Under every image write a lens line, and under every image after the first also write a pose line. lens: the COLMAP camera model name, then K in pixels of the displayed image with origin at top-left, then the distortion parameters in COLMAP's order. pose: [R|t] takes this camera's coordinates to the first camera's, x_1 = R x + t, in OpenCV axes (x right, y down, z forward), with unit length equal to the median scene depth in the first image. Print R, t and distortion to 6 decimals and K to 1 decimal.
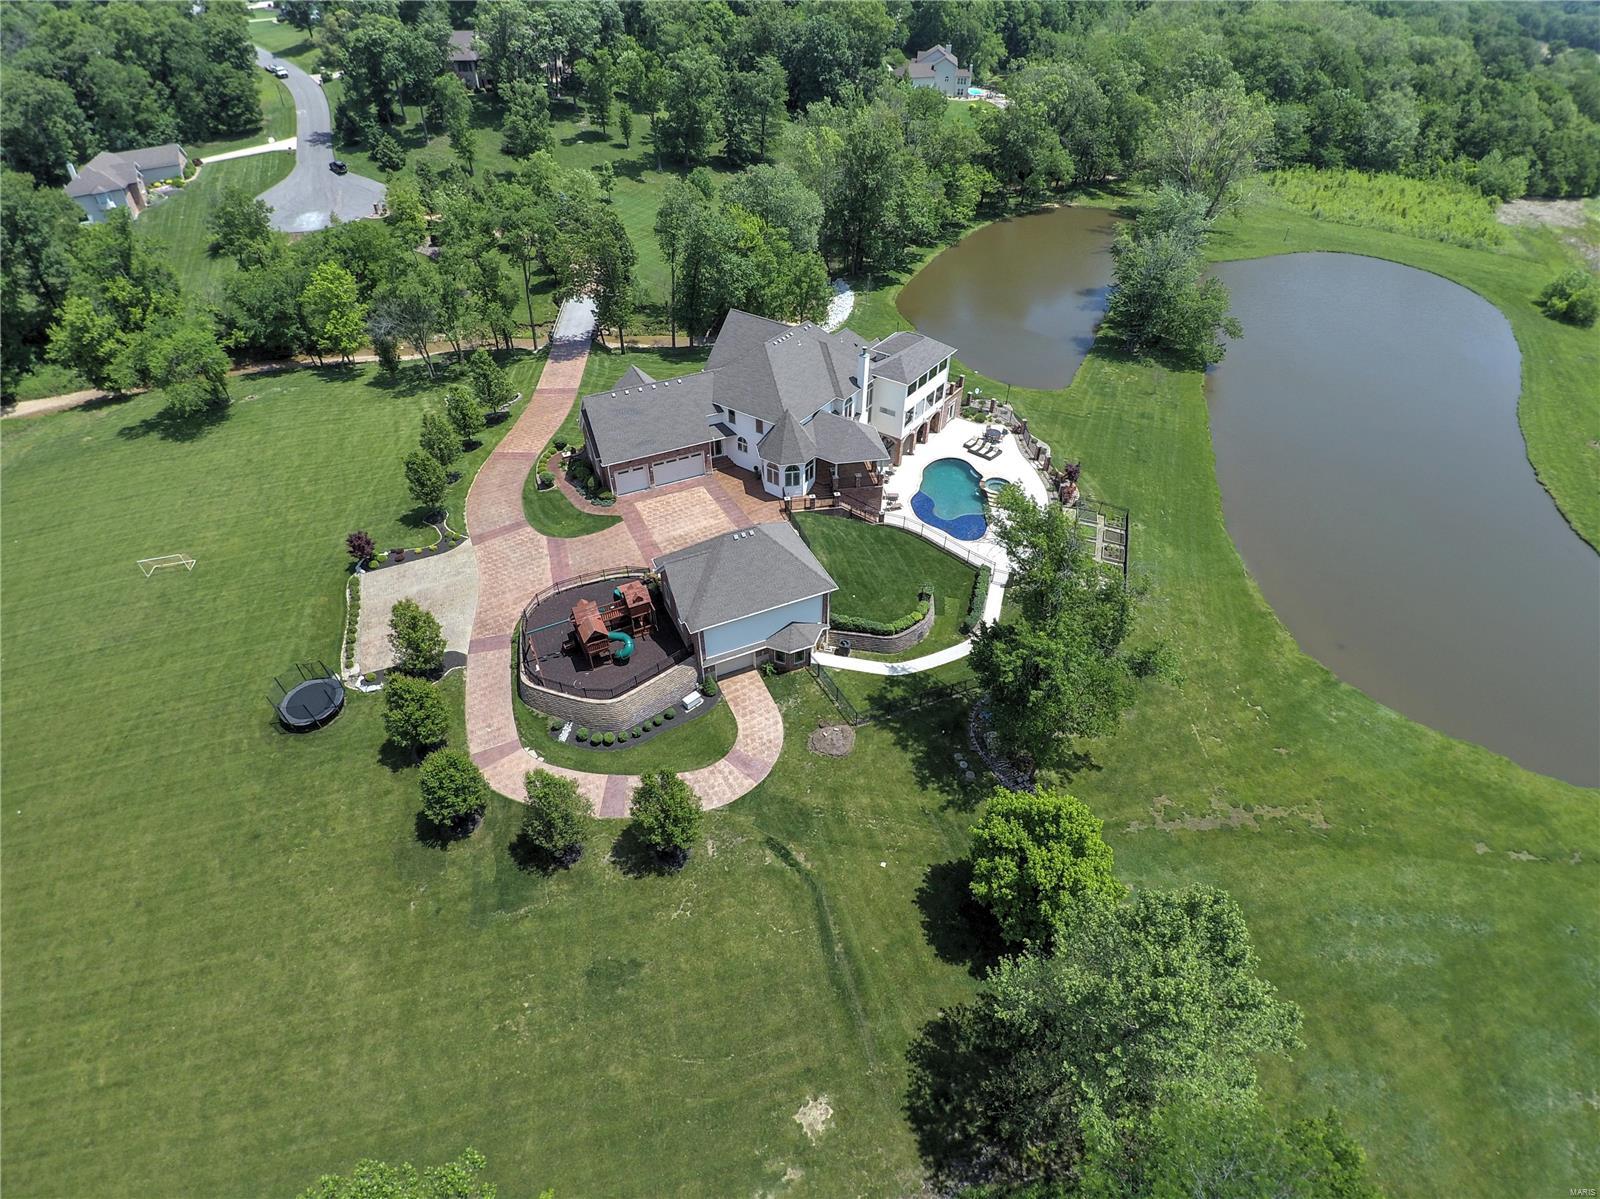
lens RADIAL K [[818.1, 0, 800.0], [0, 818.1, 599.5], [0, 0, 1]] dist [-0.032794, -0.022753]
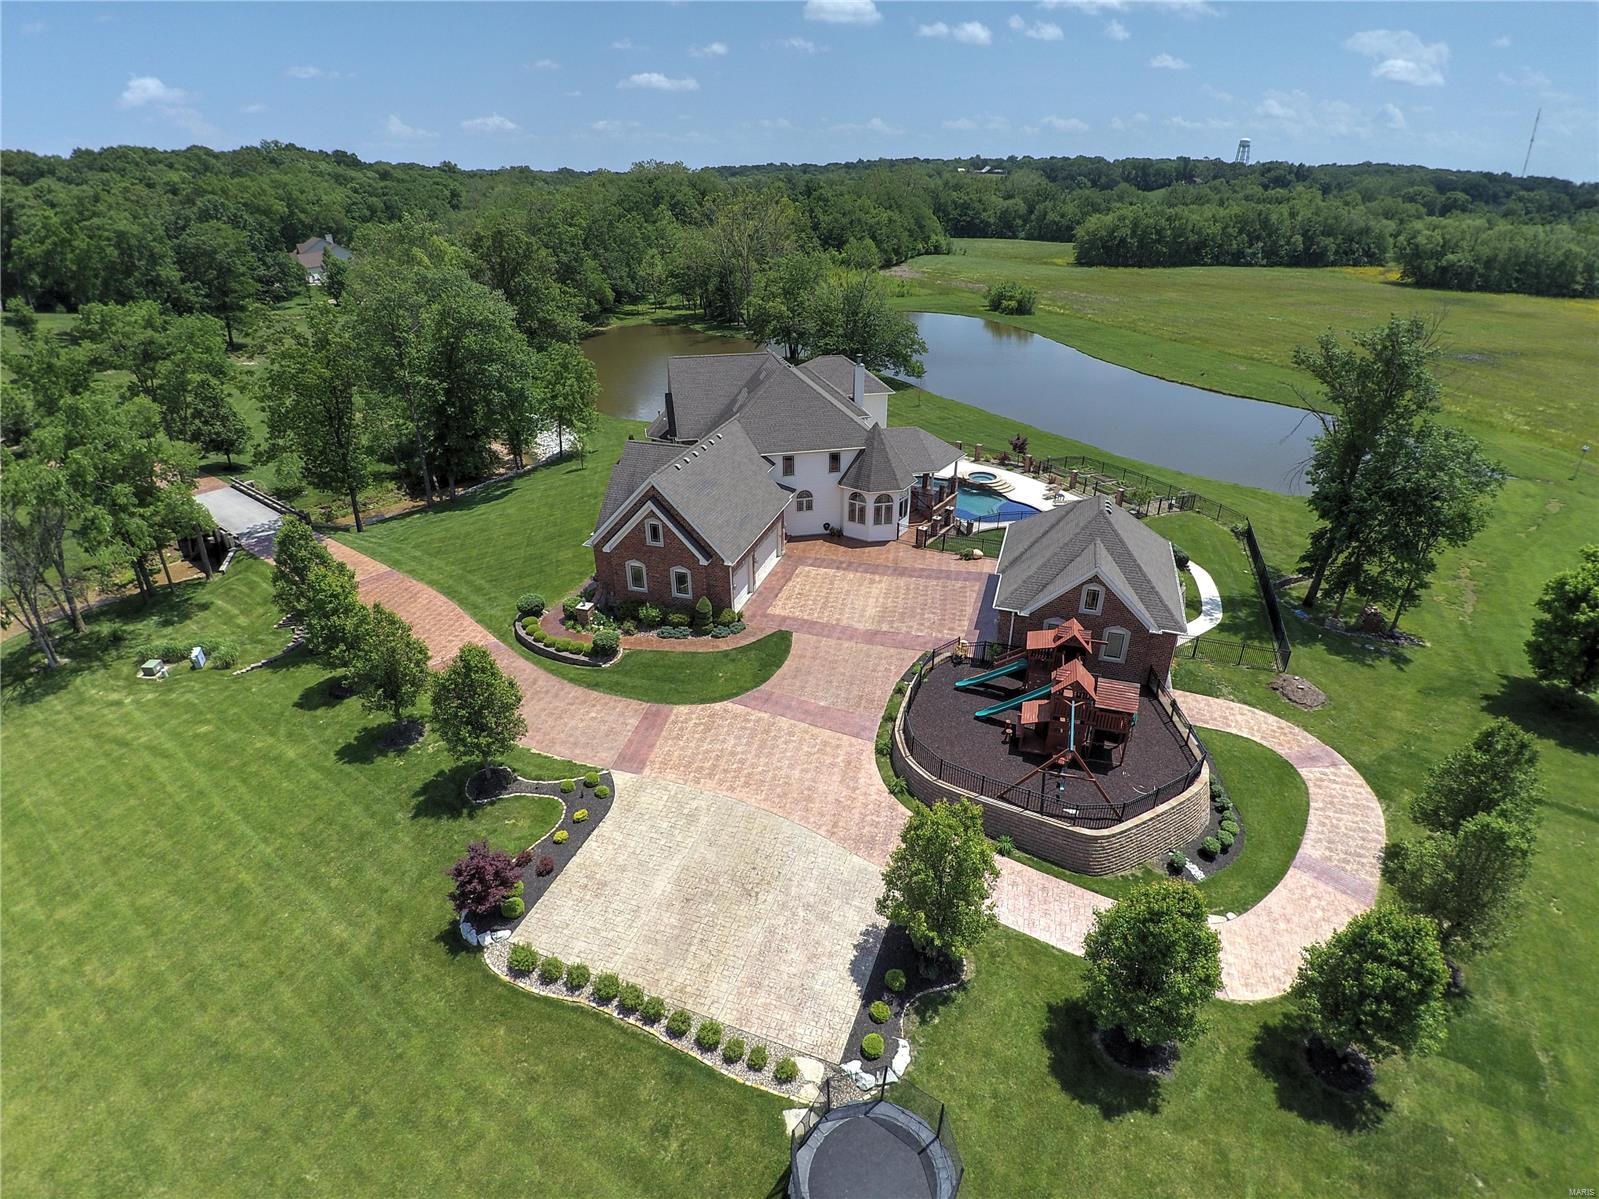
lens RADIAL K [[817.6, 0, 799.5], [0, 817.6, 599.5], [0, 0, 1]] dist [-0.032794, -0.022753]
pose [[0.681249, -0.347386, 0.644377, -0.588565], [0.485939, 0.872927, -0.043147, -0.085474], [-0.547506, 0.342522, 0.763489, 0.486517]]
